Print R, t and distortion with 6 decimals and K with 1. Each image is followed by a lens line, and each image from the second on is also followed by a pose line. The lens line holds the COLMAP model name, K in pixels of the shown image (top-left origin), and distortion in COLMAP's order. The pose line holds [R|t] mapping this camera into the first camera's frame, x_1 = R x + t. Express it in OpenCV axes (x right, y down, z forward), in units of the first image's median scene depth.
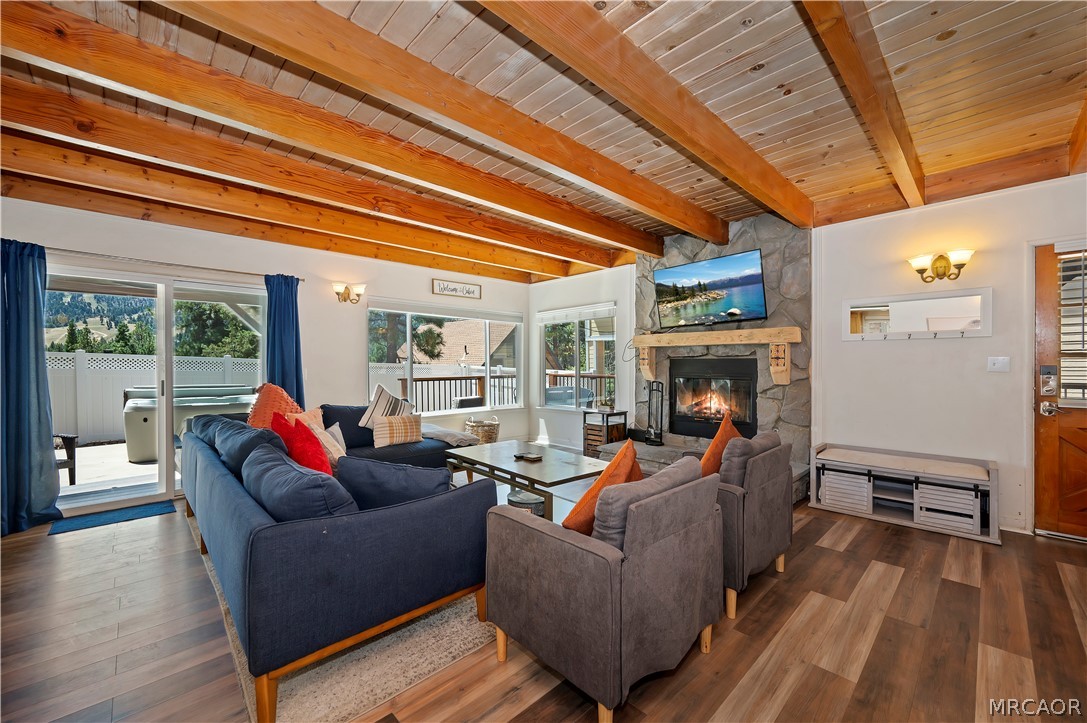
lens RADIAL K [[433.4, 0, 546.2], [0, 433.4, 371.6], [0, 0, 1]] dist [0.001704, -0.000585]
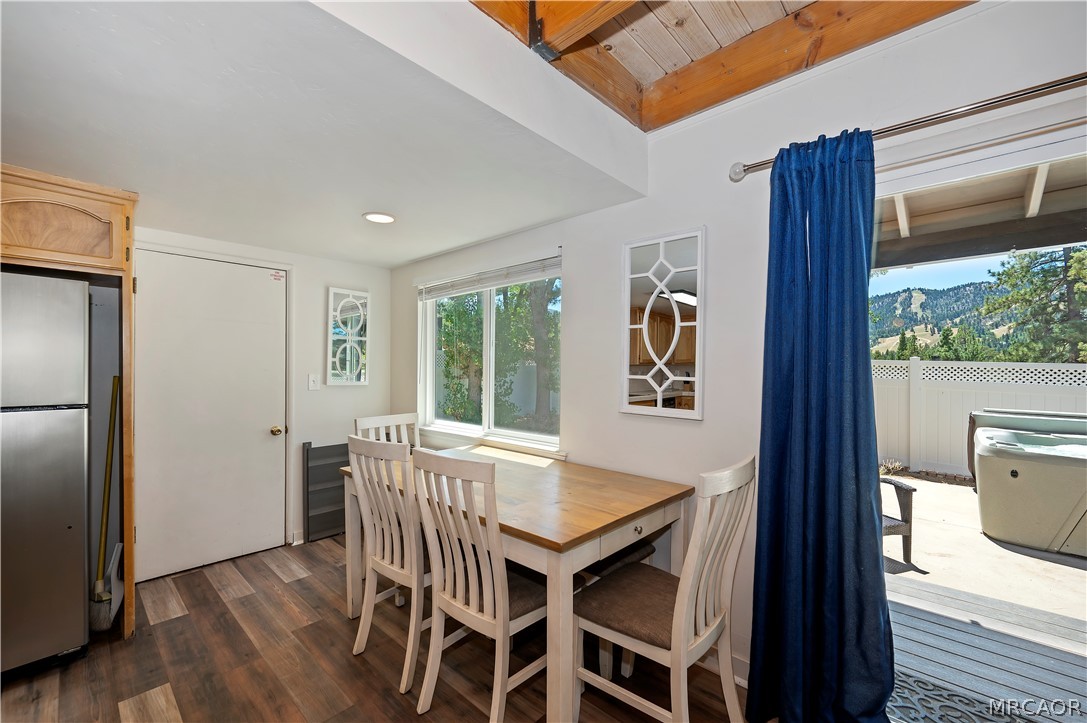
lens RADIAL K [[433.4, 0, 549.5], [0, 433.4, 366.7], [0, 0, 1]] dist [0.001704, -0.000585]
pose [[0.059991, 0.000027, -0.998199, -0.511035], [-0.020468, 0.999790, -0.001203, -0.030055], [0.997989, 0.020504, 0.059979, 0.451688]]
